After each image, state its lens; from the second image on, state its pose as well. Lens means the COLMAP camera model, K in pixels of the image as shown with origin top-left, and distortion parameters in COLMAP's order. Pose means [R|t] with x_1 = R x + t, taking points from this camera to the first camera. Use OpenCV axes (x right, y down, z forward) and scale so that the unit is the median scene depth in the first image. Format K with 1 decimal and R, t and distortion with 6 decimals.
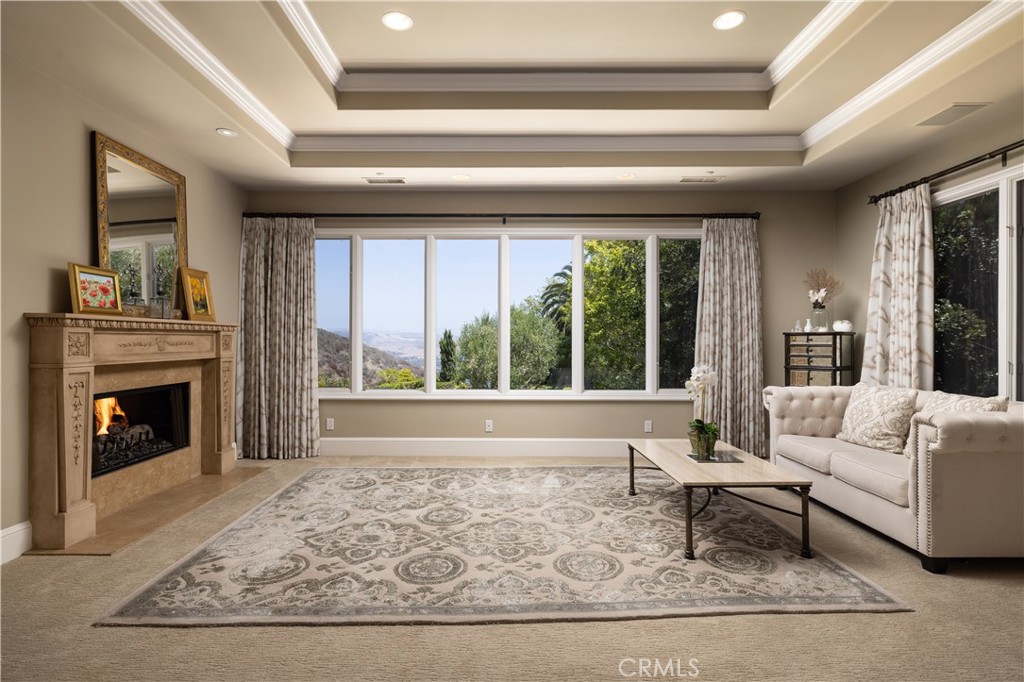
lens RADIAL K [[527.0, 0, 514.9], [0, 527.0, 341.1], [0, 0, 1]] dist [-0.002319, -0.000847]
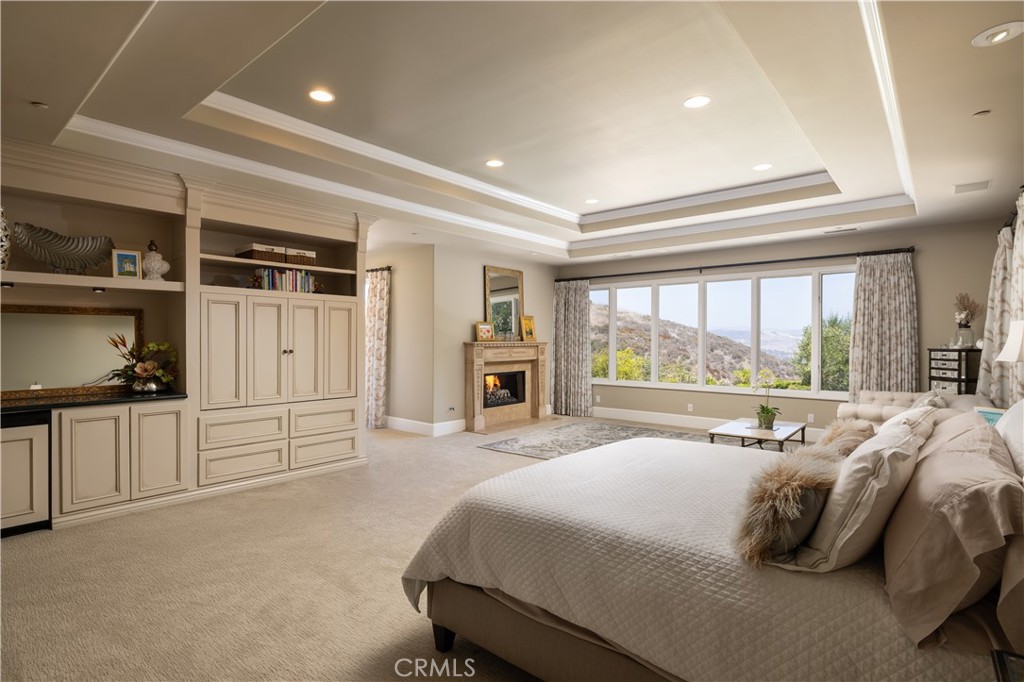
lens RADIAL K [[527.0, 0, 513.8], [0, 527.0, 341.5], [0, 0, 1]] dist [-0.002319, -0.000847]
pose [[0.773595, 0.001912, -0.633677, 0.627168], [-0.000269, 0.999996, 0.002689, -0.040451], [0.633680, -0.001910, 0.773593, -0.594419]]
